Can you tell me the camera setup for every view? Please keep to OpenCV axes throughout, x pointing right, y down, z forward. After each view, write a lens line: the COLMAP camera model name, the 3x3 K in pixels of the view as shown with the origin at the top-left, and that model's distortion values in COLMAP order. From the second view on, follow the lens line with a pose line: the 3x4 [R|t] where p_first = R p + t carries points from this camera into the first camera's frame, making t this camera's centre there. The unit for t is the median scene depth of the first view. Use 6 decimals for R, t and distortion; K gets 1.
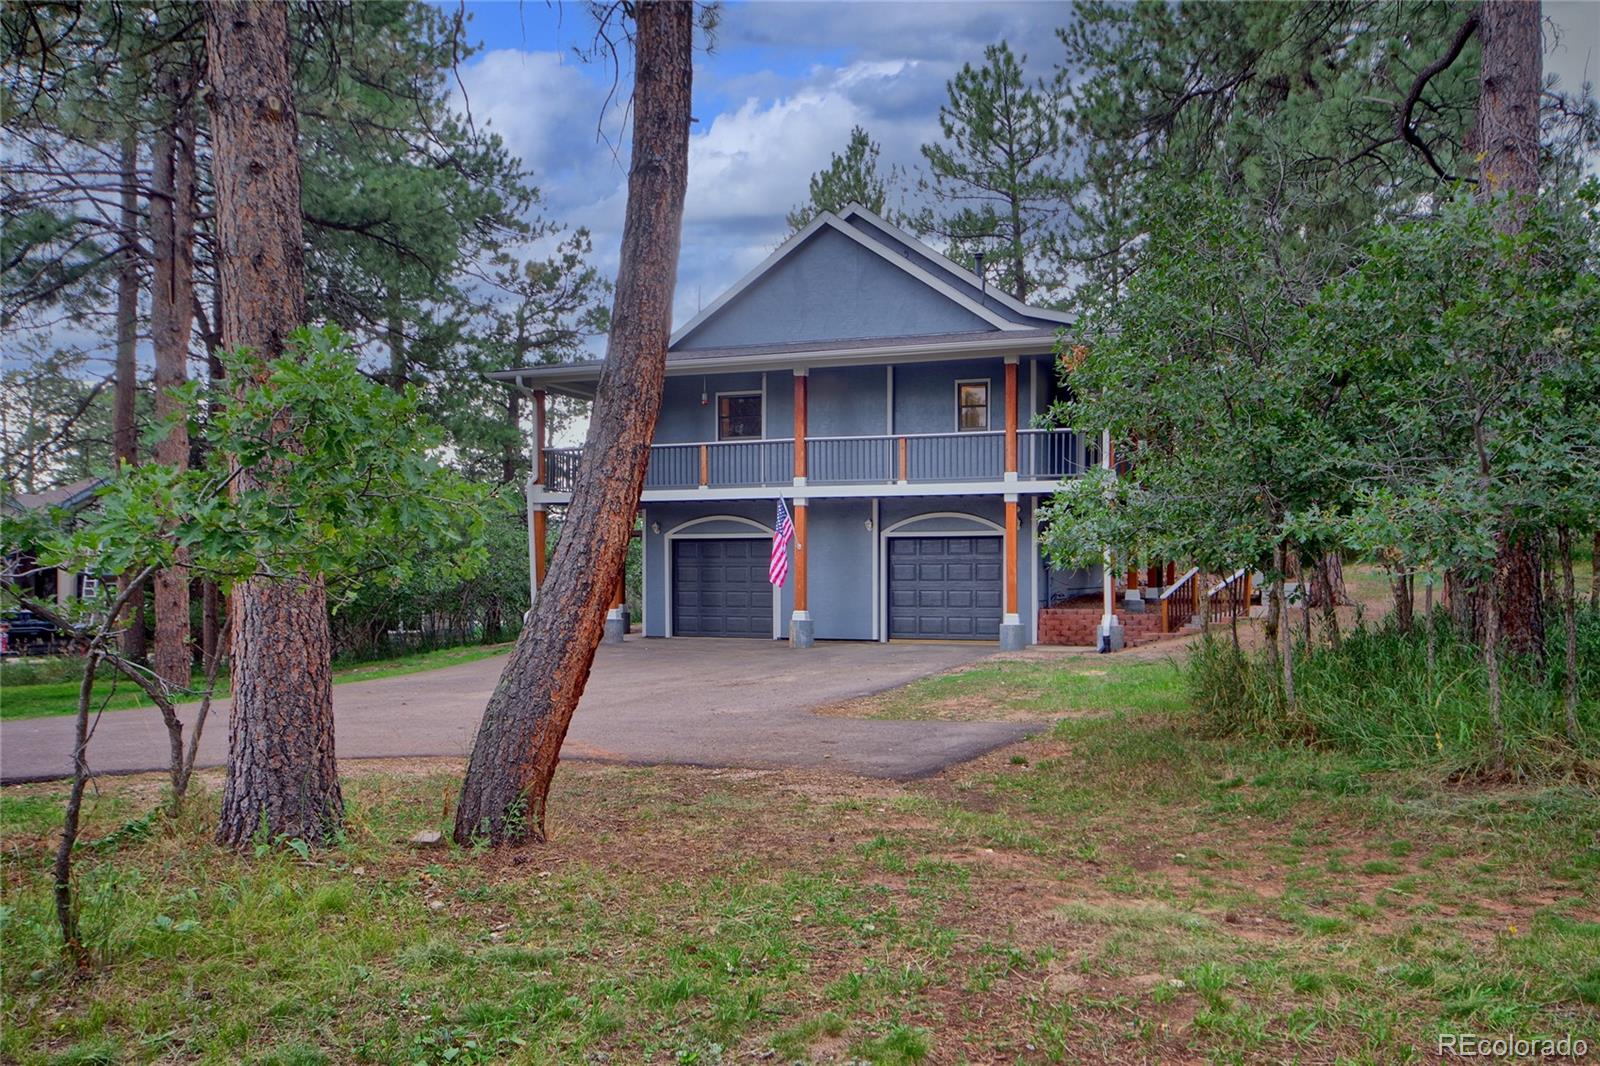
lens RADIAL K [[1400.1, 0, 800.0], [0, 1400.1, 533.0], [0, 0, 1]] dist [-0.008056, -0.002202]
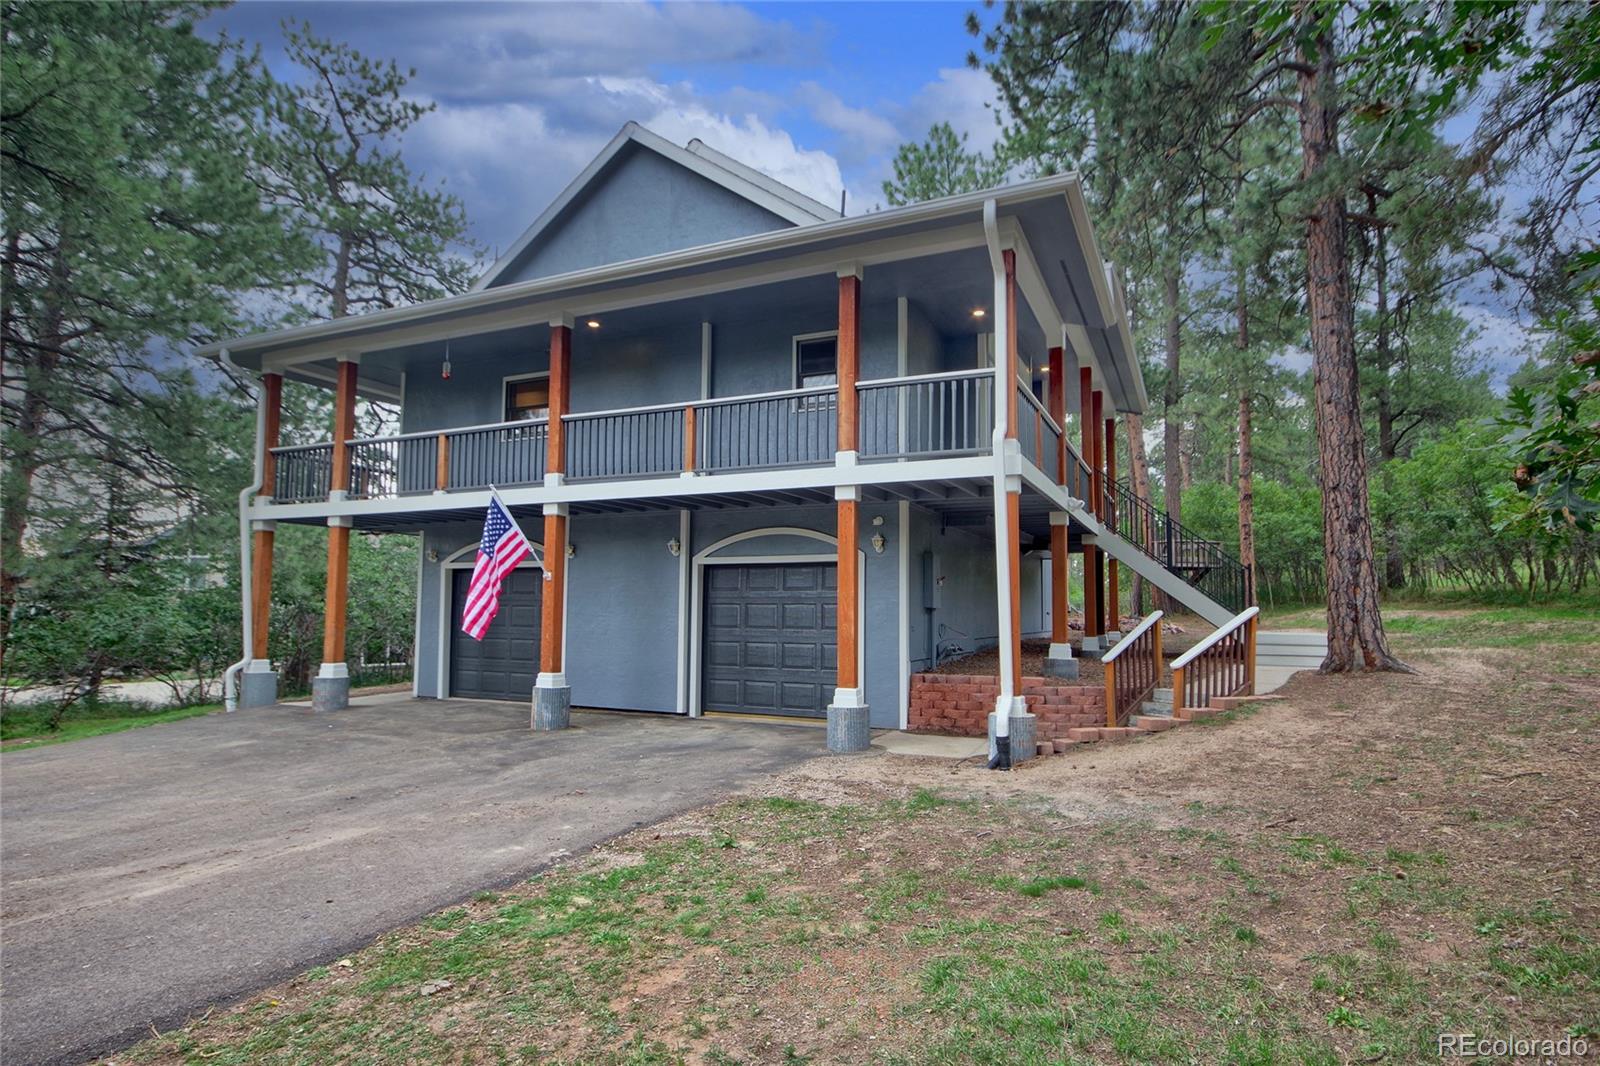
lens RADIAL K [[892.2, 0, 800.0], [0, 892.2, 533.0], [0, 0, 1]] dist [0.003365, 0.000277]
pose [[0.997401, 0.000368, -0.072048, 0.144136], [-0.004598, 0.998274, -0.058550, 0.013120], [0.071902, 0.058729, 0.995681, 0.560786]]
